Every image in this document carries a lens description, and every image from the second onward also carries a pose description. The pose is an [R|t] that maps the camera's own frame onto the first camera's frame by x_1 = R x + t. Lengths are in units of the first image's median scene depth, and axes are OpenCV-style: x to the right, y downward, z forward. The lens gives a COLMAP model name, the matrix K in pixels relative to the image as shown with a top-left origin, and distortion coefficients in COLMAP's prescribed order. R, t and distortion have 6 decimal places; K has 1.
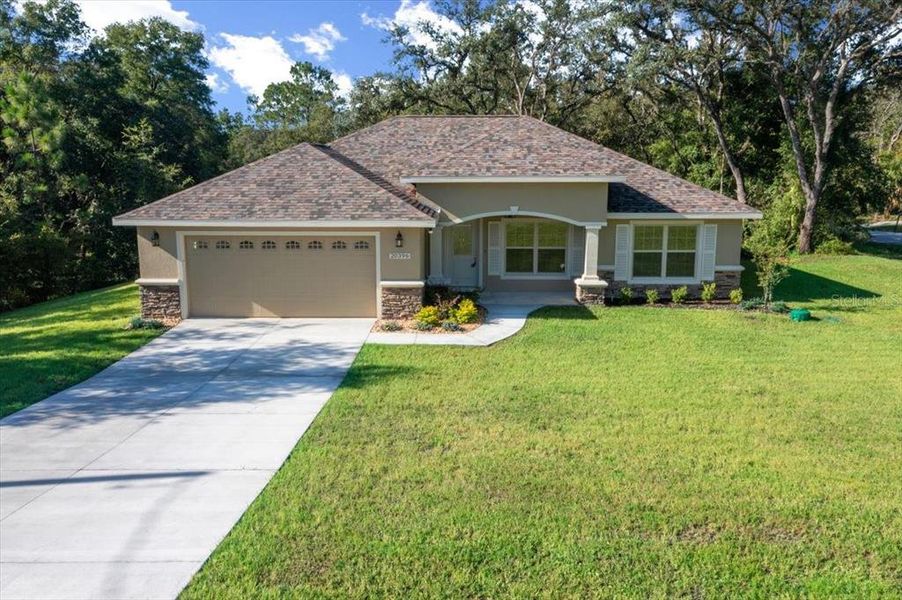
lens RADIAL K [[789.2, 0, 451.0], [0, 789.2, 300.0], [0, 0, 1]] dist [-0.019418, -0.002174]
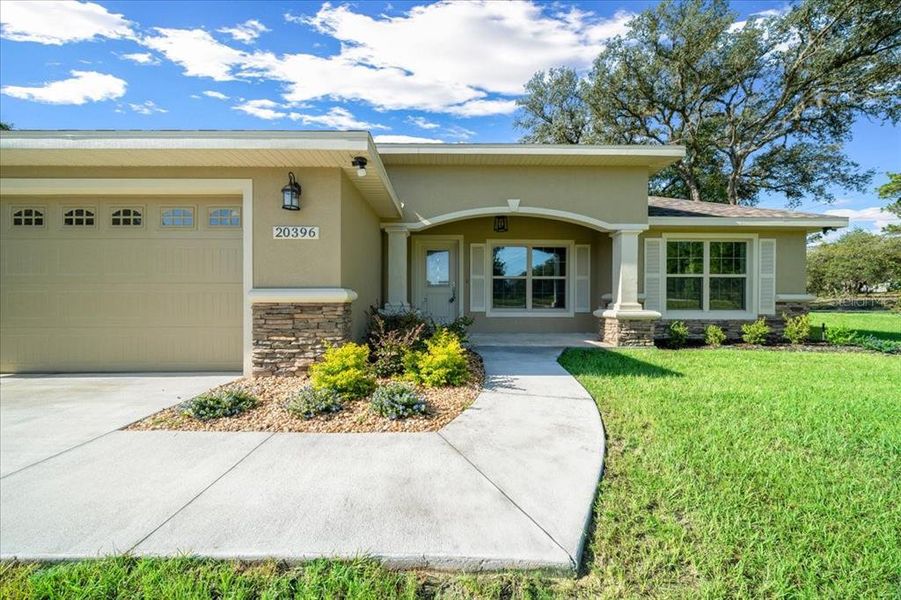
lens RADIAL K [[305.5, 0, 450.5], [0, 305.5, 300.0], [0, 0, 1]] dist [-0.005716, -0.000101]
pose [[0.999014, 0.002754, 0.044311, 0.014938], [0.005275, 0.983643, -0.180052, 0.012819], [-0.044082, 0.180108, 0.982659, 0.769652]]
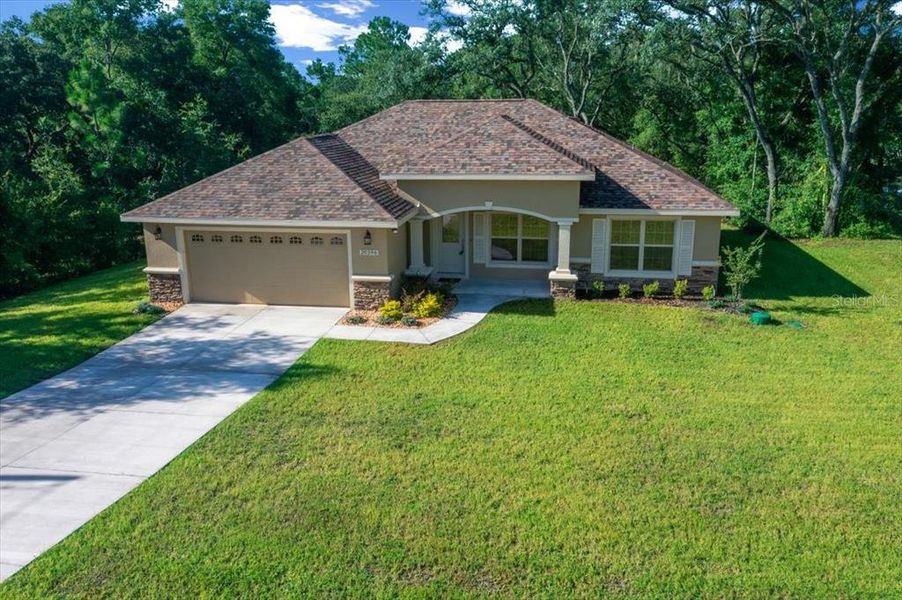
lens RADIAL K [[789.2, 0, 451.0], [0, 789.2, 300.0], [0, 0, 1]] dist [-0.019418, -0.002174]
pose [[0.987103, 0.029951, -0.157260, 0.201091], [-0.016223, 0.996000, 0.087863, -0.081295], [0.159263, -0.084178, 0.983641, -0.044044]]
